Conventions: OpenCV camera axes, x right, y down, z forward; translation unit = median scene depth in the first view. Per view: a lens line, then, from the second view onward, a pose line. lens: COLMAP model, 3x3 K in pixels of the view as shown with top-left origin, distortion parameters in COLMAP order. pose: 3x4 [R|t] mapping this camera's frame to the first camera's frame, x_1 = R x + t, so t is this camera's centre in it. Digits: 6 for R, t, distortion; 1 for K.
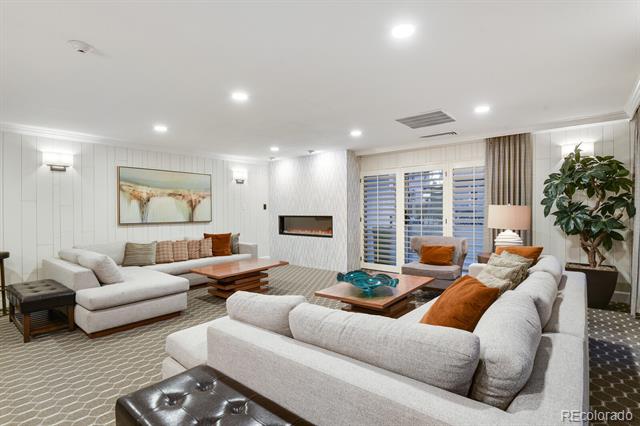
lens RADIAL K [[312.6, 0, 320.0], [0, 312.6, 213.0], [0, 0, 1]] dist [-0.000139, -0.000124]
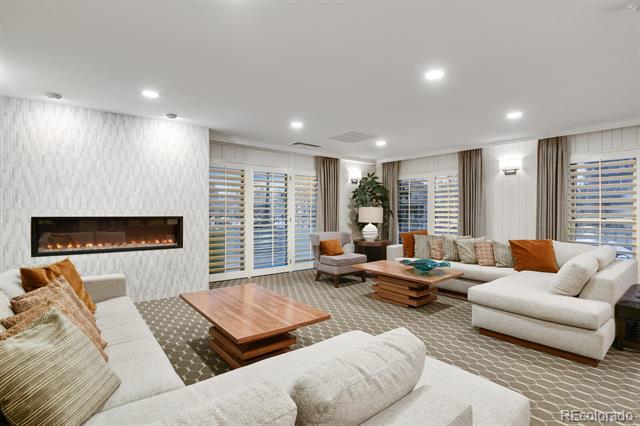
lens RADIAL K [[312.6, 0, 320.0], [0, 312.6, 213.0], [0, 0, 1]] dist [-0.000139, -0.000124]
pose [[0.195396, -0.000749, 0.980724, -0.585724], [-0.002509, 0.999996, 0.001263, 0.000052], [-0.980721, -0.002707, 0.195394, 0.566371]]
